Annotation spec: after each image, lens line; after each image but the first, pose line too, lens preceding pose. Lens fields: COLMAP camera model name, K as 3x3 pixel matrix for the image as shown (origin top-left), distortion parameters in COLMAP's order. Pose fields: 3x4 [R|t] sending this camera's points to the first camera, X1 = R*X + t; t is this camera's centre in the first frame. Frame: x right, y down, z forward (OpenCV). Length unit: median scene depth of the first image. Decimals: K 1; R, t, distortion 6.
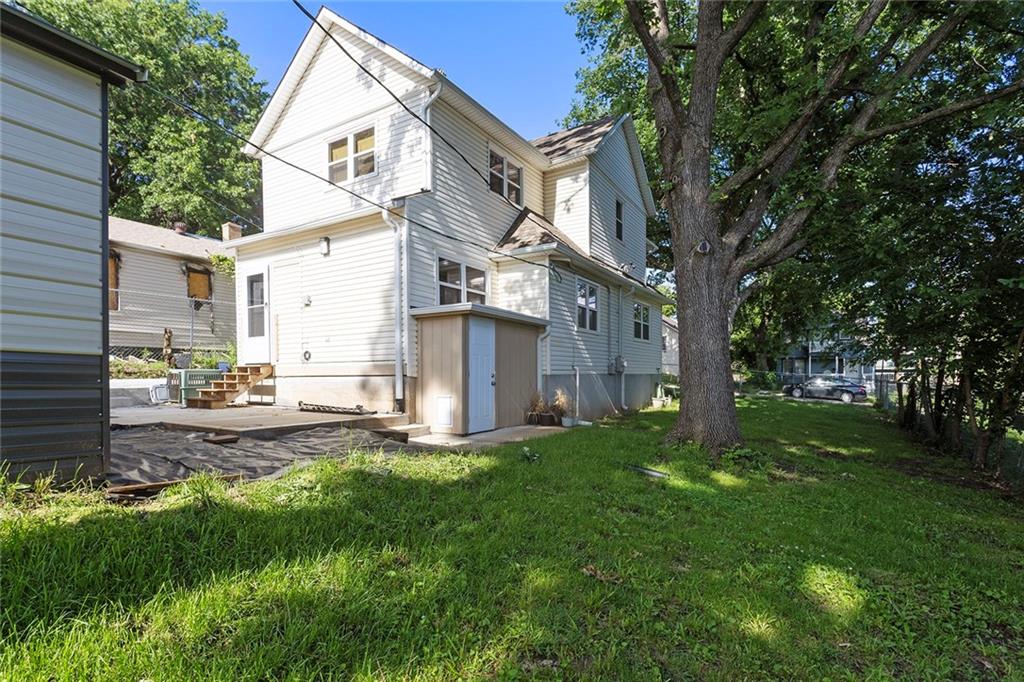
lens RADIAL K [[486.5, 0, 512.0], [0, 486.5, 341.0], [0, 0, 1]] dist [0.002357, 0.000070]
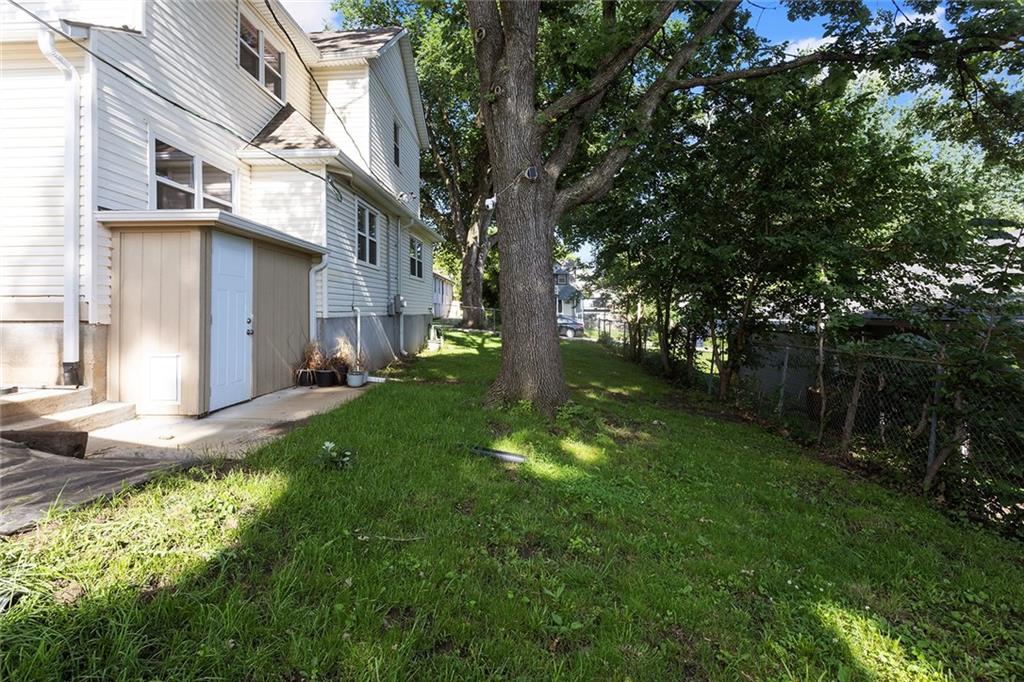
lens RADIAL K [[495.7, 0, 511.8], [0, 495.7, 296.5], [0, 0, 1]] dist [0.003561, 0.000386]
pose [[0.884541, 0.021615, 0.465960, -0.030420], [-0.038391, 0.998910, 0.026541, 0.002778], [-0.464879, -0.041365, 0.884407, 0.160339]]
